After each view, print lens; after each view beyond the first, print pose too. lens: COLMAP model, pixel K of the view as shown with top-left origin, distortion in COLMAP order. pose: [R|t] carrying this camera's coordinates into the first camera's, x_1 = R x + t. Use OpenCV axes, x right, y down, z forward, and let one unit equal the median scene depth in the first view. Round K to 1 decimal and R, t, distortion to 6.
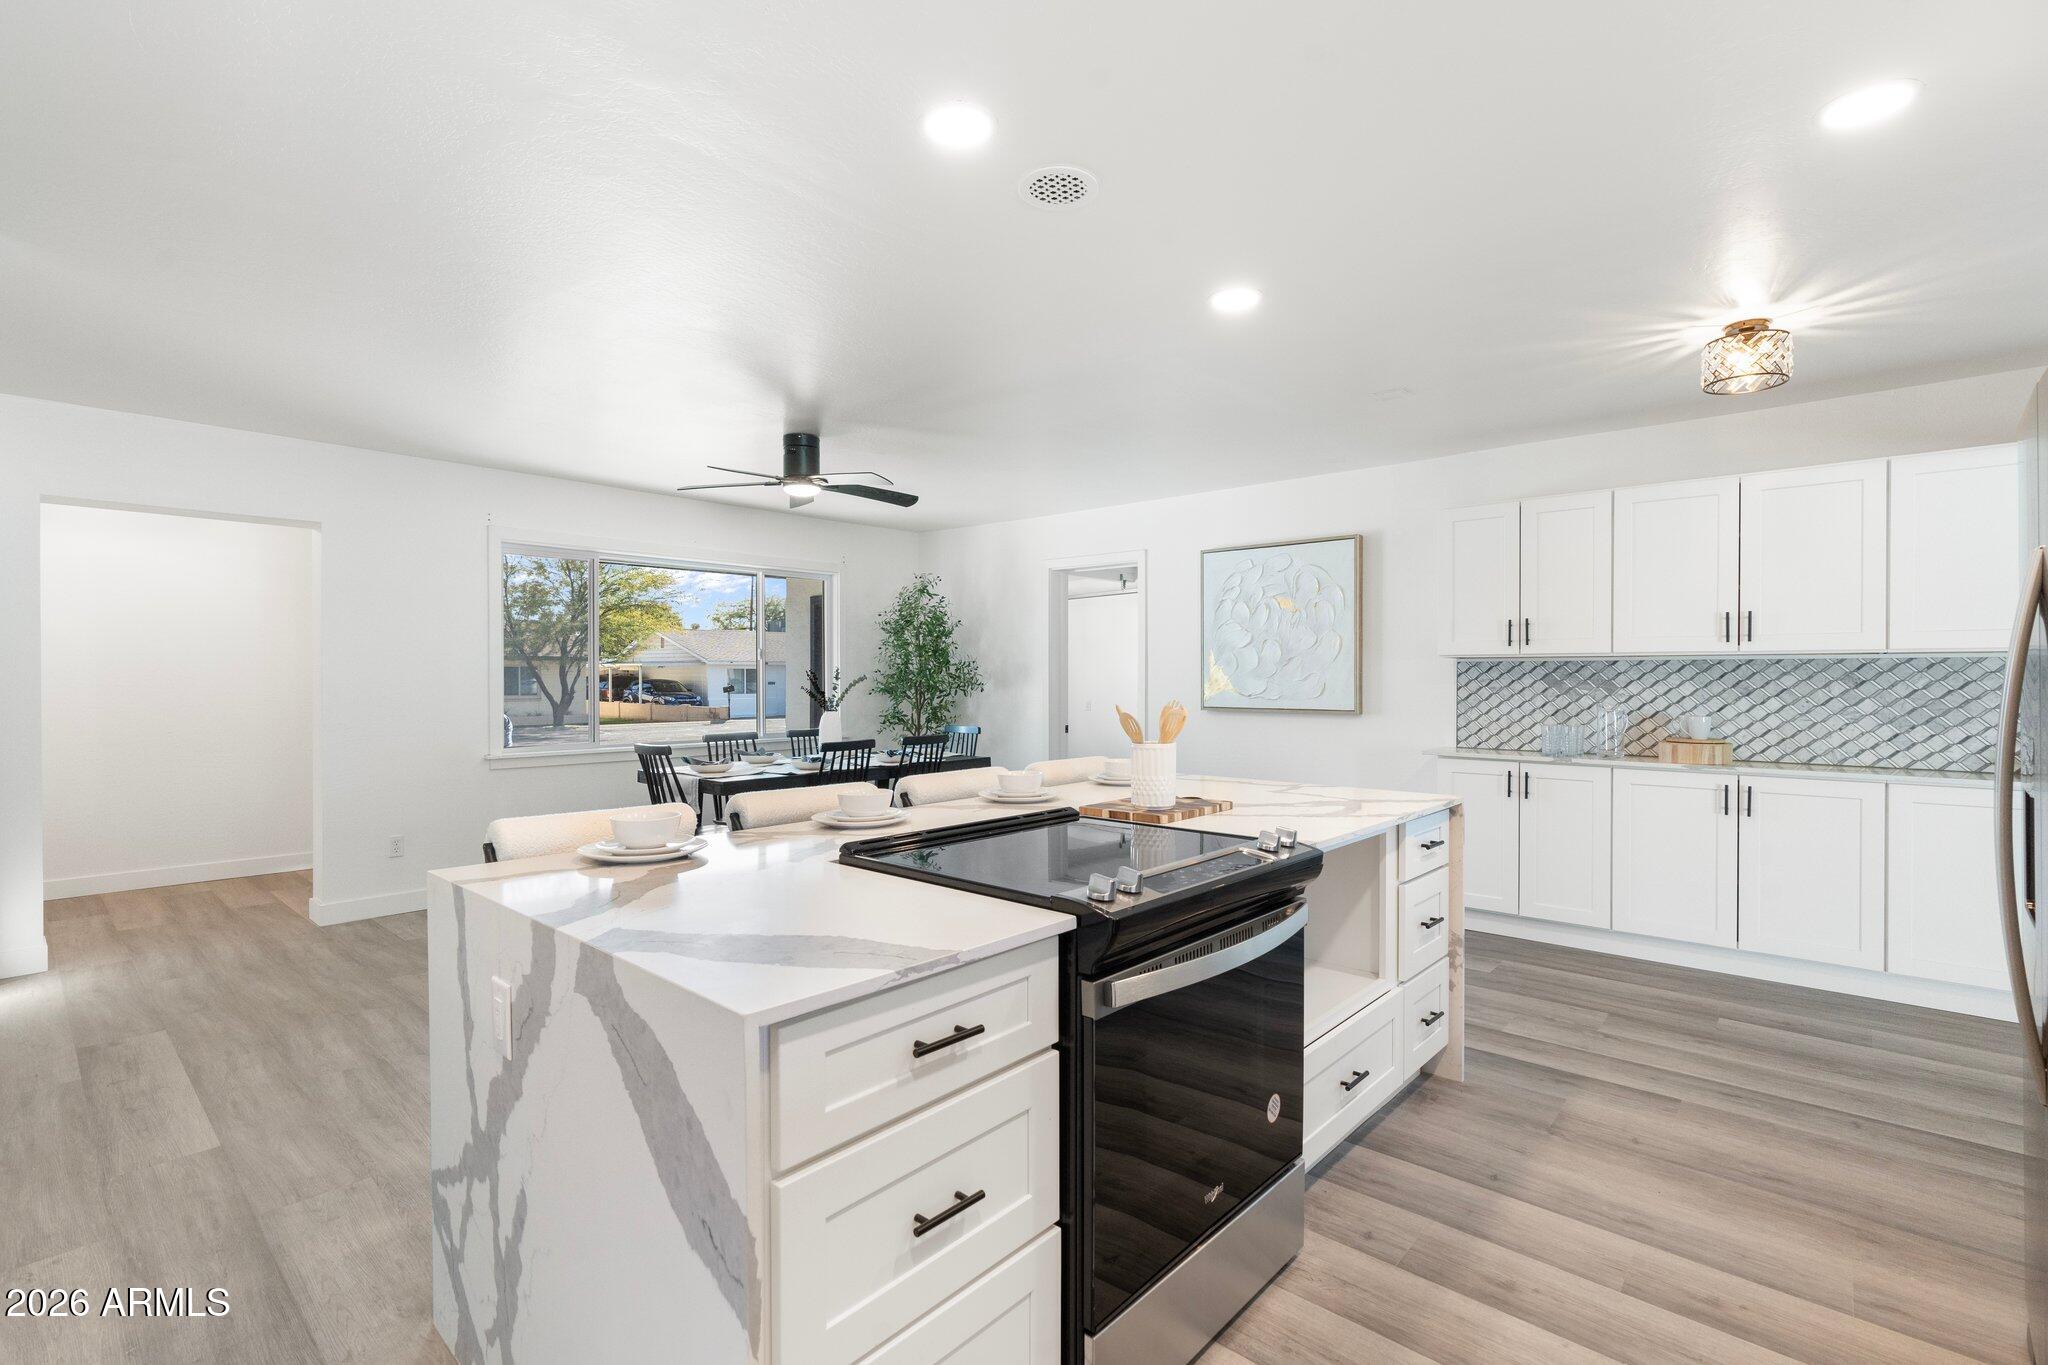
lens RADIAL K [[921.5, 0, 1020.6], [0, 921.5, 682.3], [0, 0, 1]] dist [-0.011044, 0.003739]
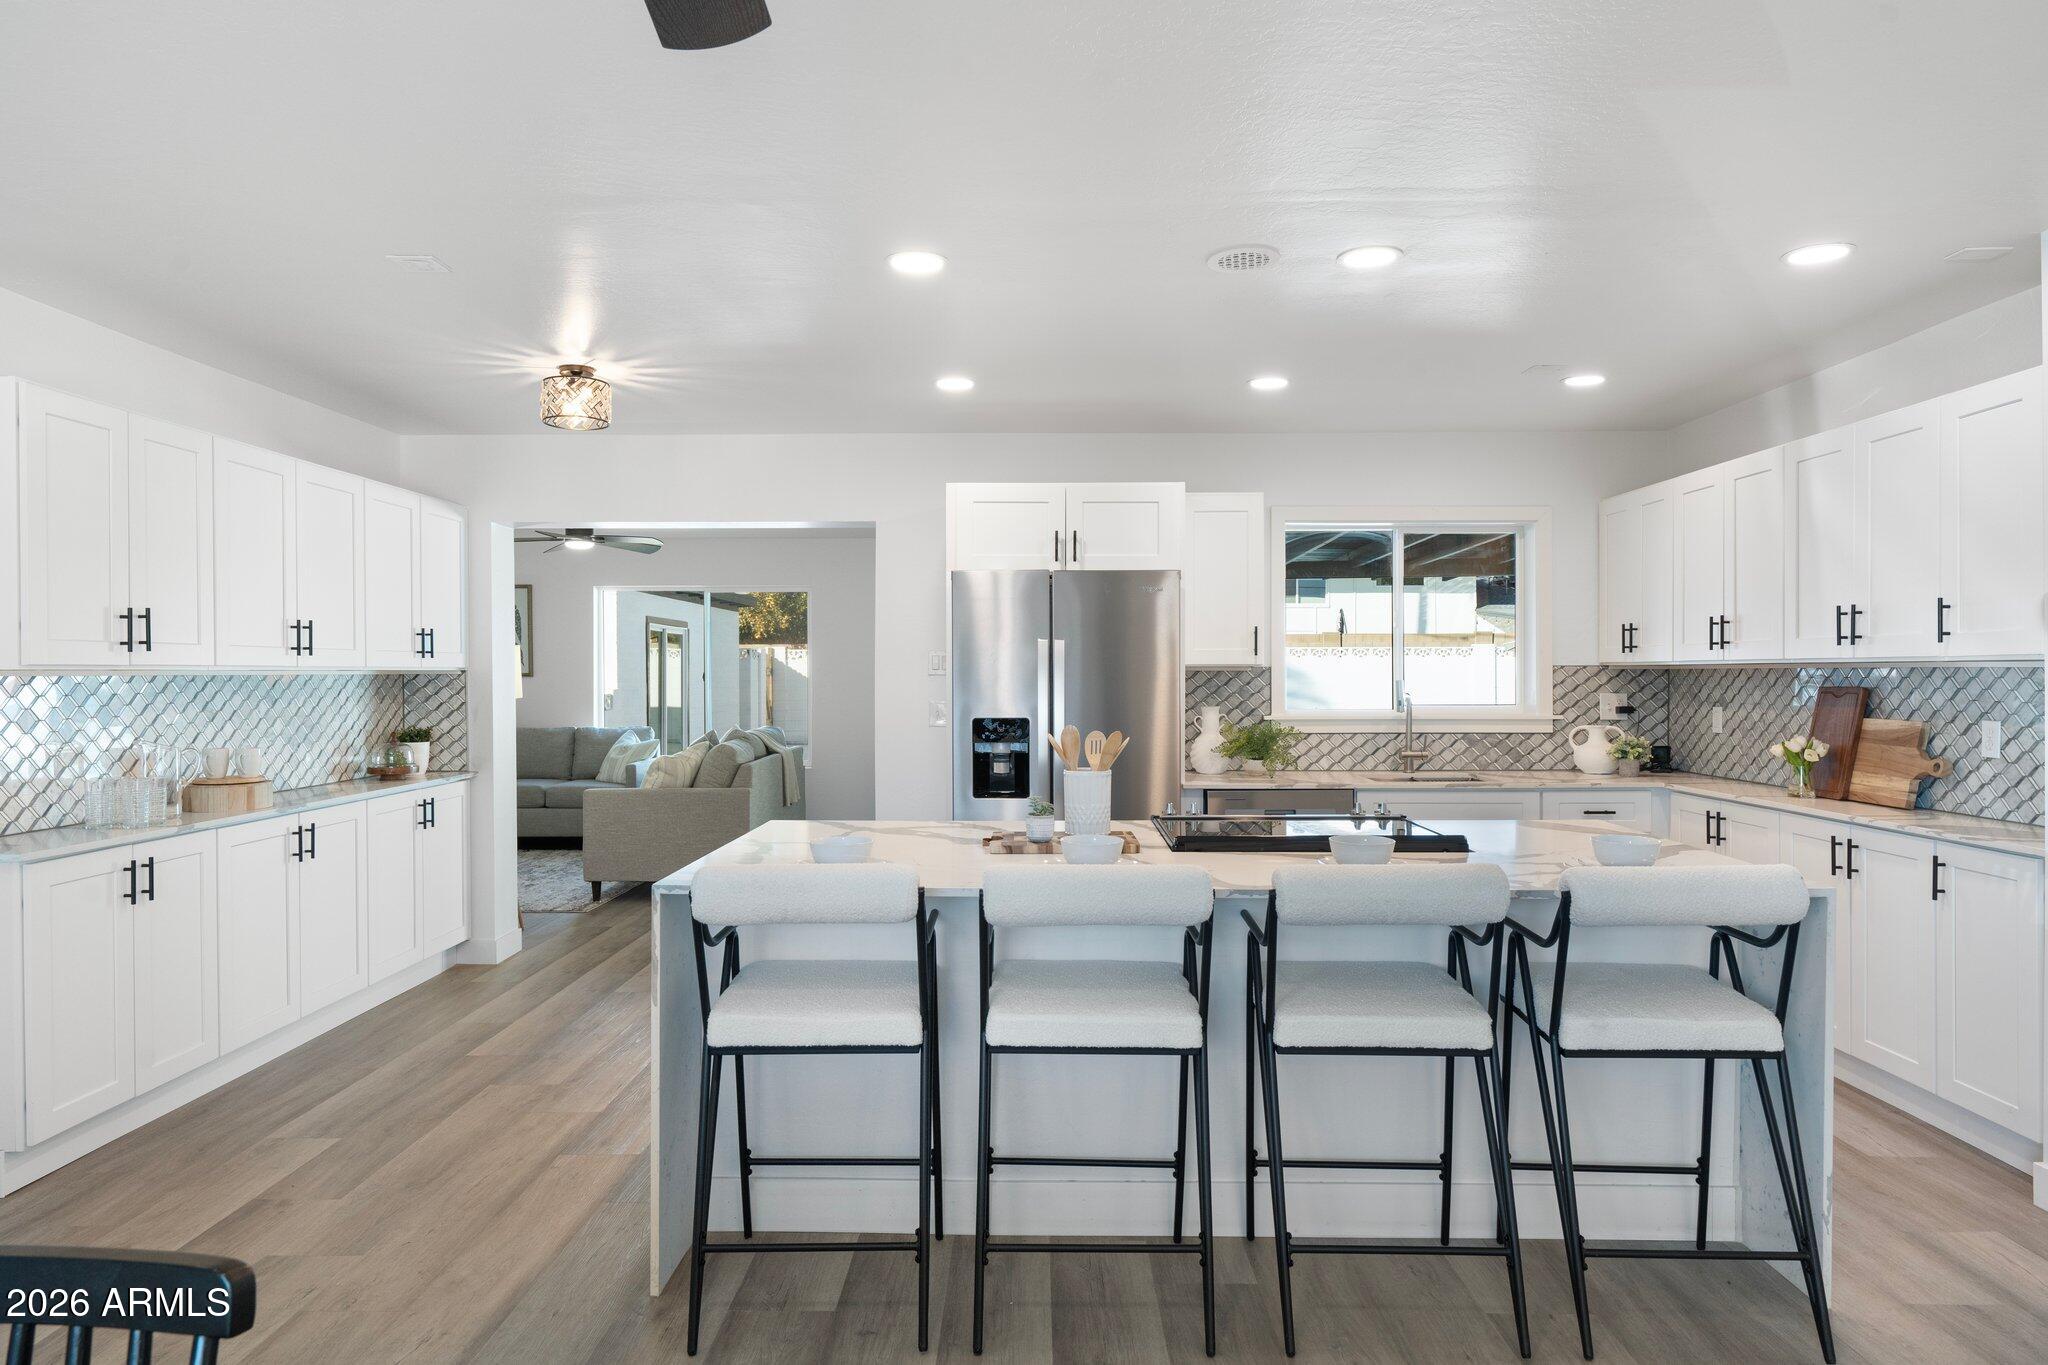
lens RADIAL K [[1263.4, 0, 1018.4], [0, 1263.4, 685.5], [0, 0, 1]] dist [-0.006668, 0.002115]
pose [[-0.652531, -0.007926, 0.757721, -0.522302], [0.007469, 0.999829, 0.016890, -0.030650], [-0.757725, 0.016681, -0.652361, 1.230846]]
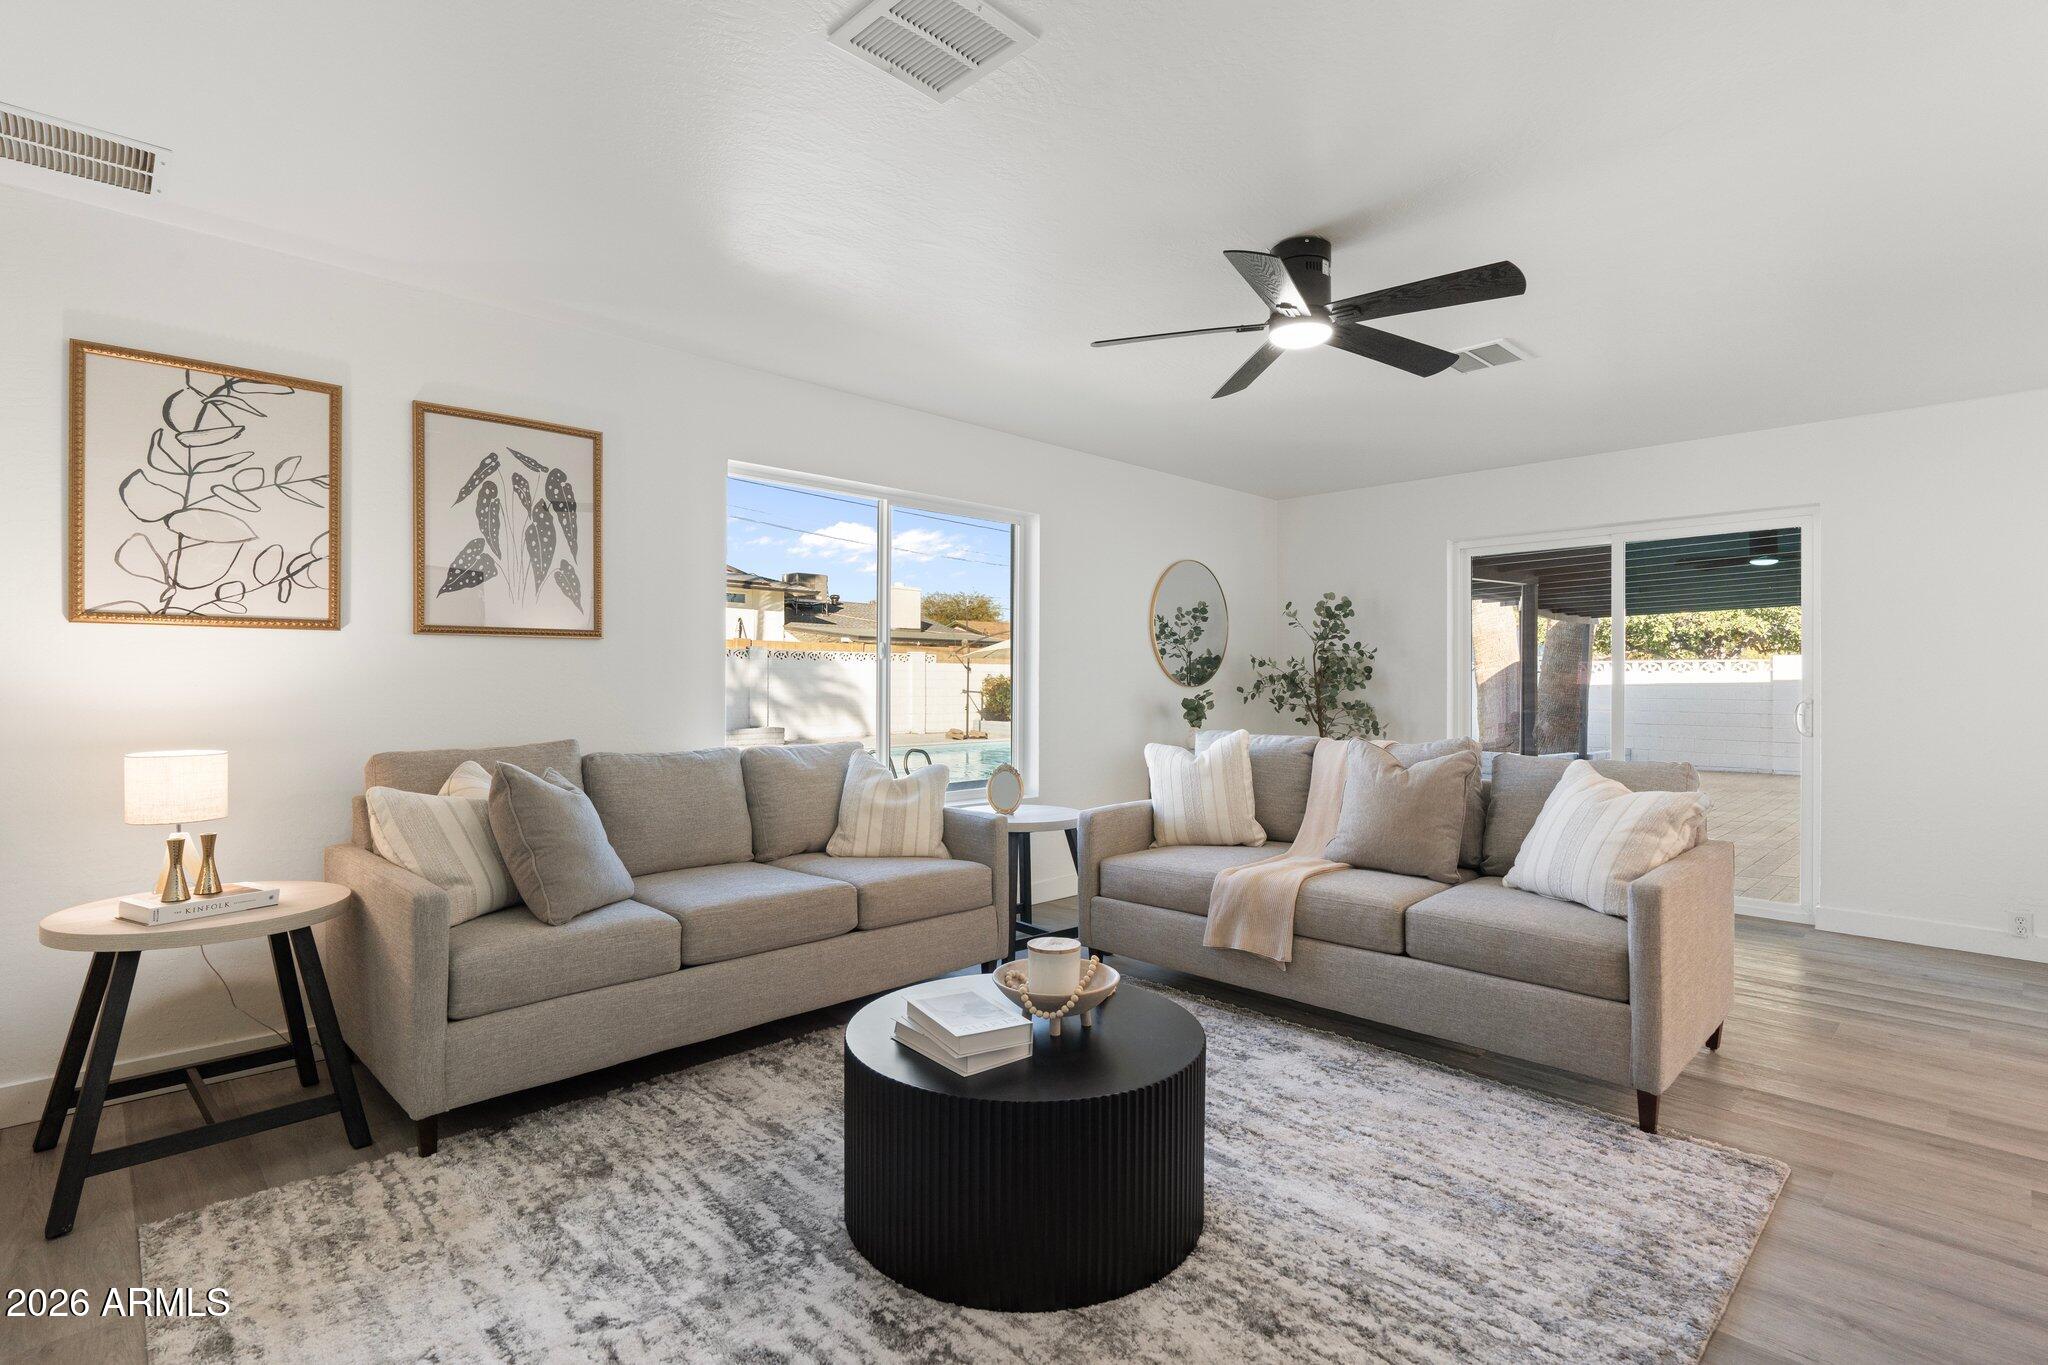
lens RADIAL K [[984.2, 0, 1017.4], [0, 984.2, 676.7], [0, 0, 1]] dist [0.000759, 0.000928]
pose [[-0.996896, -0.007483, 0.078378, 1.704996], [-0.007360, 0.999971, 0.001852, 0.019627], [-0.078390, 0.001269, -0.996922, 1.164435]]
